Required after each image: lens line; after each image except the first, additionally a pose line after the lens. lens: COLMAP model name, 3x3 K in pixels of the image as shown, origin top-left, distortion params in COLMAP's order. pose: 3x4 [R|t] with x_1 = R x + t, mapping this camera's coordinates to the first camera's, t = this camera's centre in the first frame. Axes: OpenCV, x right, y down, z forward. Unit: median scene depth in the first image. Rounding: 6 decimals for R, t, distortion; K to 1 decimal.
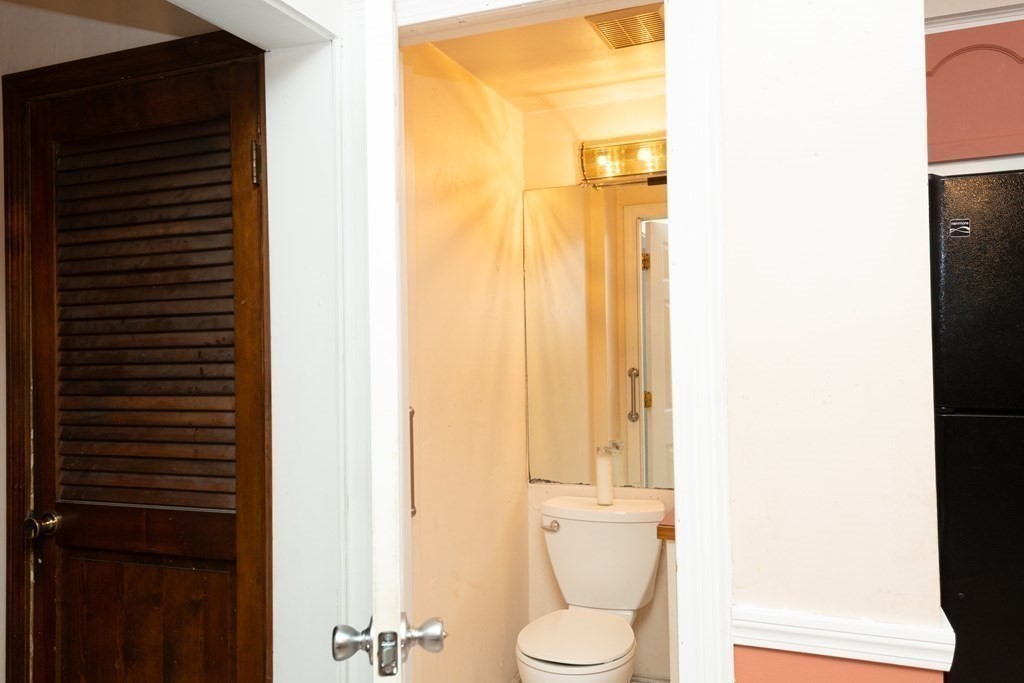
lens RADIAL K [[752.9, 0, 512.0], [0, 752.9, 341.5], [0, 0, 1]] dist [0.000307, 0.000552]
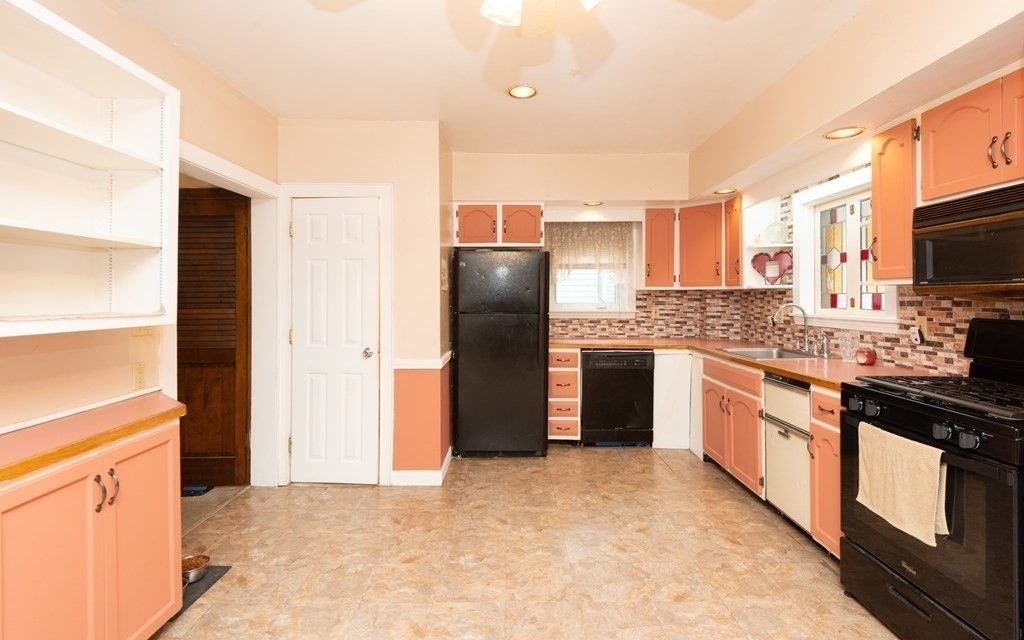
lens RADIAL K [[488.5, 0, 515.6], [0, 488.5, 295.1], [0, 0, 1]] dist [0.031445, -0.025154]
pose [[0.932800, 0.014904, 0.360085, -0.029622], [-0.018039, 0.999823, 0.005346, -0.012591], [-0.359942, -0.011482, 0.932904, -1.205116]]
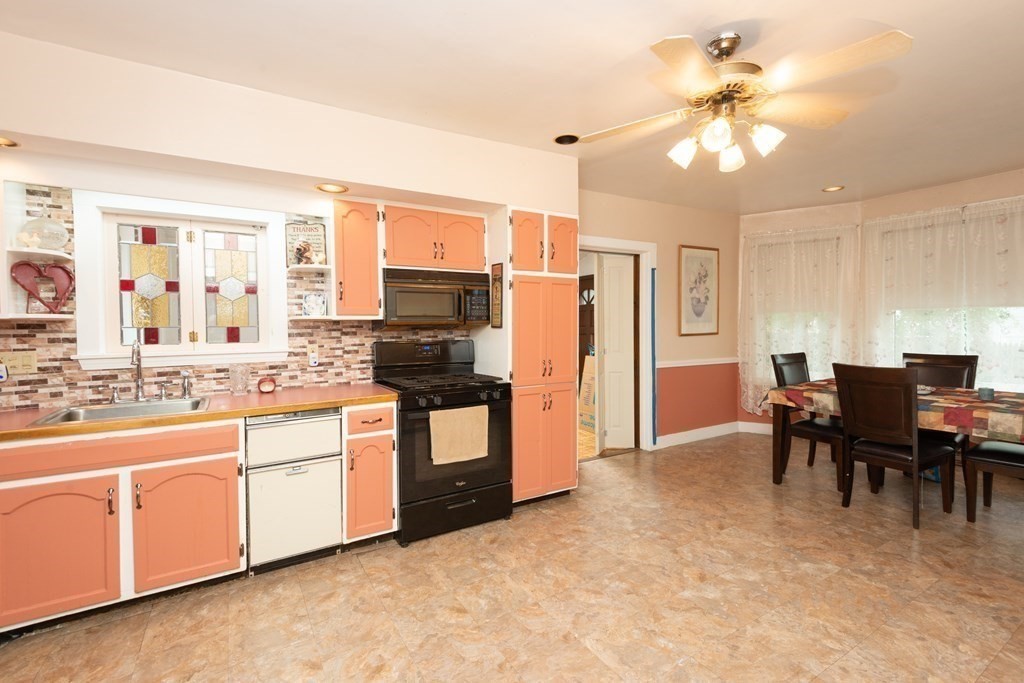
lens RADIAL K [[458.8, 0, 513.6], [0, 458.8, 334.0], [0, 0, 1]] dist [0.045085, -0.023629]
pose [[-0.787311, 0.012975, 0.616420, -0.072781], [0.013210, 0.999904, -0.004175, 0.014001], [-0.616415, 0.004856, -0.787407, 0.593104]]
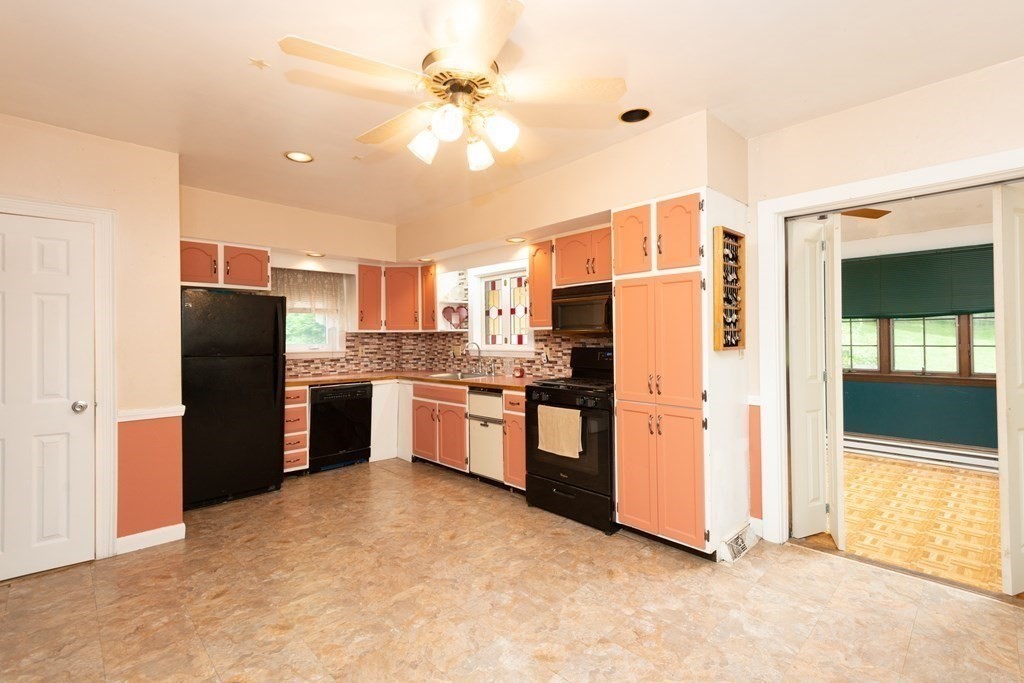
lens RADIAL K [[458.8, 0, 513.6], [0, 458.8, 334.0], [0, 0, 1]] dist [0.045085, -0.023629]
pose [[0.425132, 0.016790, 0.904976, -0.654814], [-0.010700, 0.999851, -0.013524, 0.000106], [-0.905068, -0.003934, 0.425248, -1.158858]]
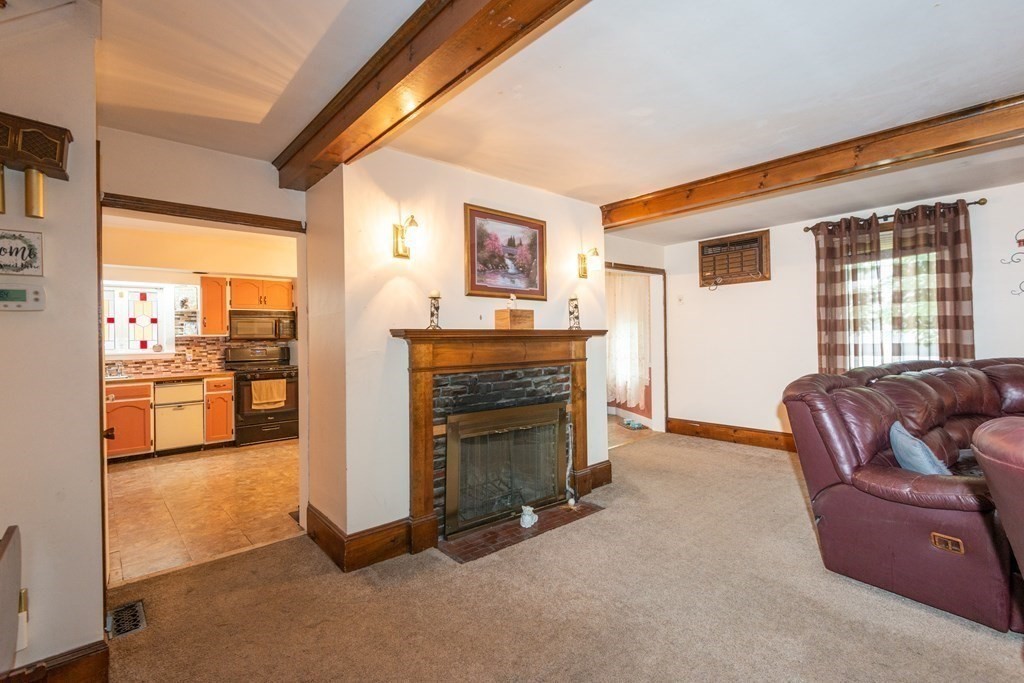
lens RADIAL K [[466.5, 0, 513.8], [0, 466.5, 336.0], [0, 0, 1]] dist [0.001166, -0.000276]
pose [[-0.886313, 0.033356, 0.461884, -1.969436], [0.022982, 0.999342, -0.028068, 0.084142], [-0.462516, -0.014262, -0.886496, 1.557077]]
